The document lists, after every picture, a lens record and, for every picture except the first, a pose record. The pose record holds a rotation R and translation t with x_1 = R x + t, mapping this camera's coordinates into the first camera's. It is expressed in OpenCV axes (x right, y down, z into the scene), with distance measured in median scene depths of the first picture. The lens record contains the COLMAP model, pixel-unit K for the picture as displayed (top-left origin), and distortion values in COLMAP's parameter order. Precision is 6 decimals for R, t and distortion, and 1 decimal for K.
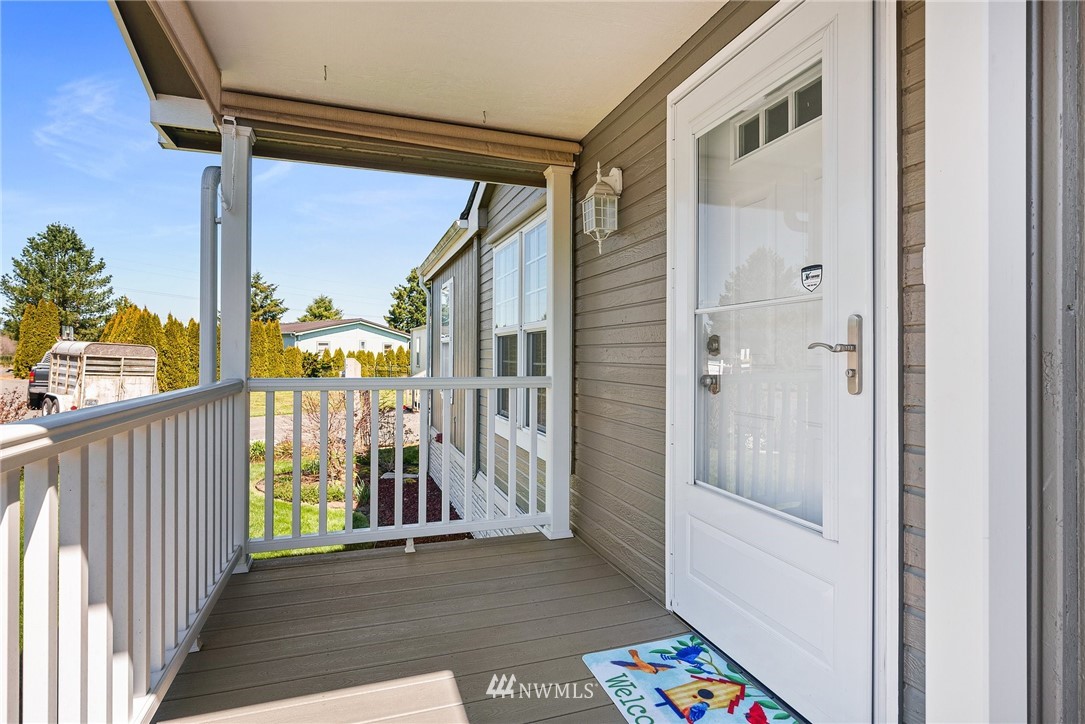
lens RADIAL K [[568.8, 0, 542.5], [0, 568.8, 362.0], [0, 0, 1]] dist [-0.019572, 0.000846]
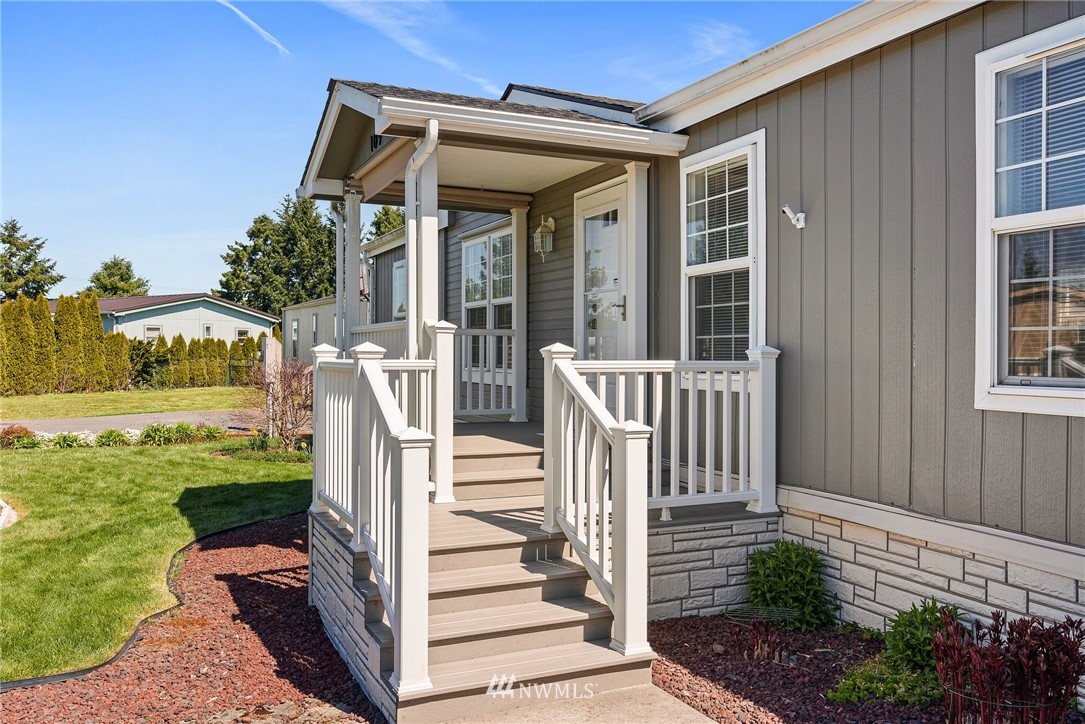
lens RADIAL K [[863.7, 0, 542.5], [0, 863.7, 362.0], [0, 0, 1]] dist [-0.001168, -0.002441]
pose [[0.994776, -0.000546, 0.102077, -0.012855], [0.000487, 1.000000, 0.000602, 0.009322], [-0.102077, -0.000549, 0.994776, -0.122814]]
